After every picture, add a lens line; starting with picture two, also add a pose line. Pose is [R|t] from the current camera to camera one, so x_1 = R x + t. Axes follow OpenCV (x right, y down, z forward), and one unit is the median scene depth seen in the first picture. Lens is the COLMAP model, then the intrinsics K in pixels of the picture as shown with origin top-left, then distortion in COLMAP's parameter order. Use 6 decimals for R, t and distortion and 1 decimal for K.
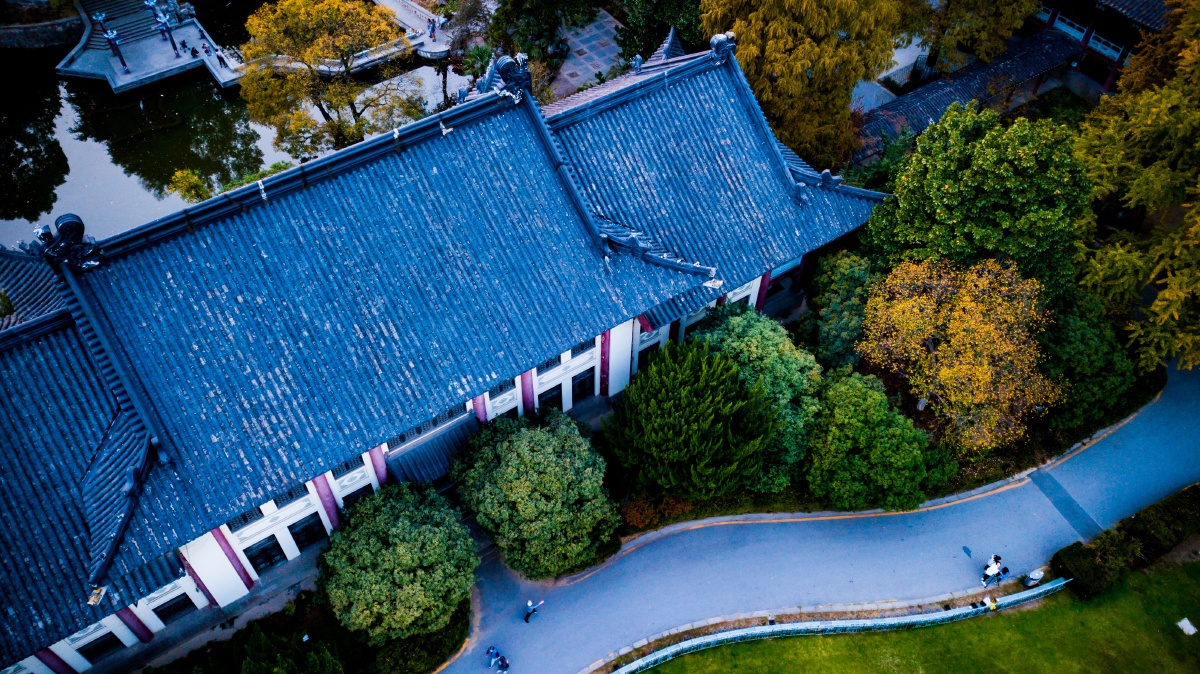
lens RADIAL K [[906.6, 0, 593.6], [0, 906.6, 340.3], [0, 0, 1]] dist [0.012740, -0.027870]
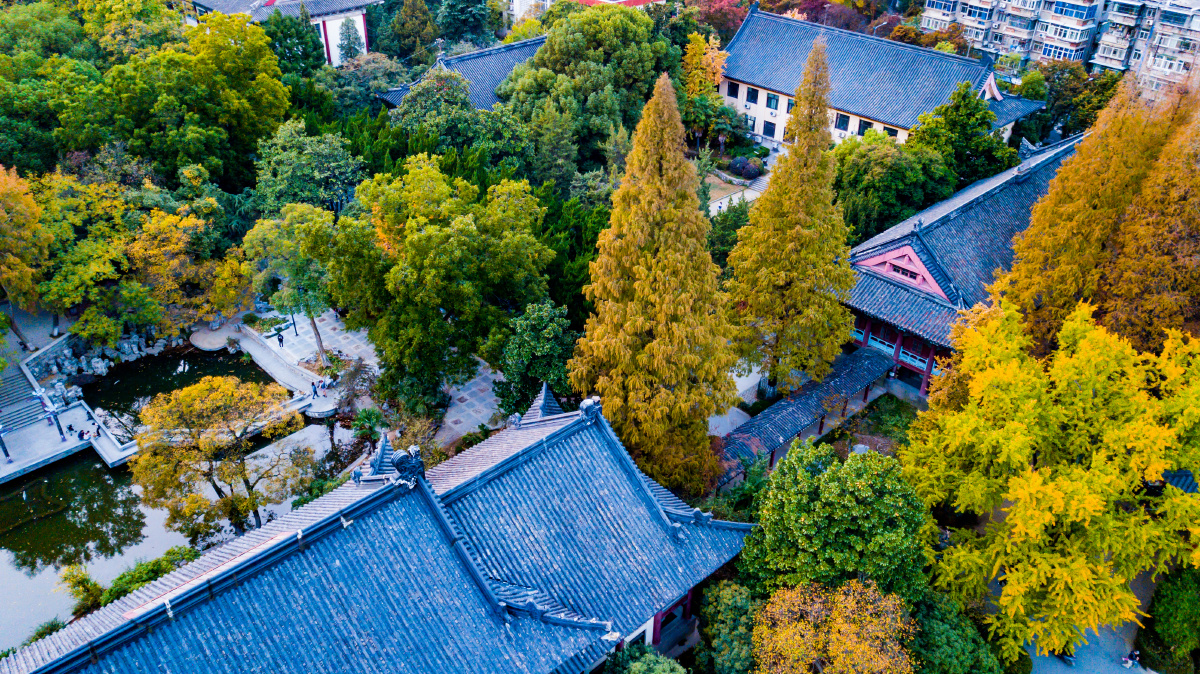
lens RADIAL K [[906.6, 0, 593.6], [0, 906.6, 340.3], [0, 0, 1]] dist [0.012740, -0.027870]
pose [[0.986809, -0.083046, 0.138969, -0.005004], [0.121051, 0.948488, -0.292775, -0.076087], [-0.107497, 0.305736, 0.946029, -0.098611]]
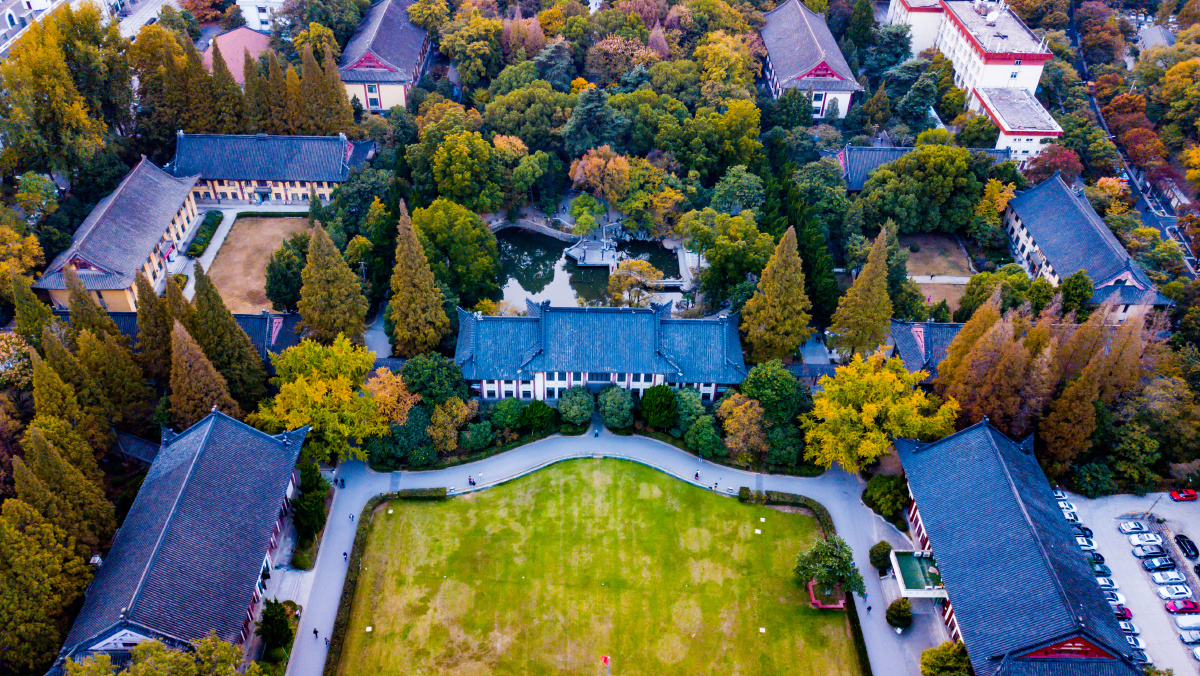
lens RADIAL K [[906.6, 0, 593.6], [0, 906.6, 341.3], [0, 0, 1]] dist [0.012740, -0.027870]
pose [[0.831134, 0.358588, -0.425008, 1.244048], [-0.434598, 0.895687, -0.094178, 0.291405], [0.346903, 0.262982, 0.900277, -2.277835]]
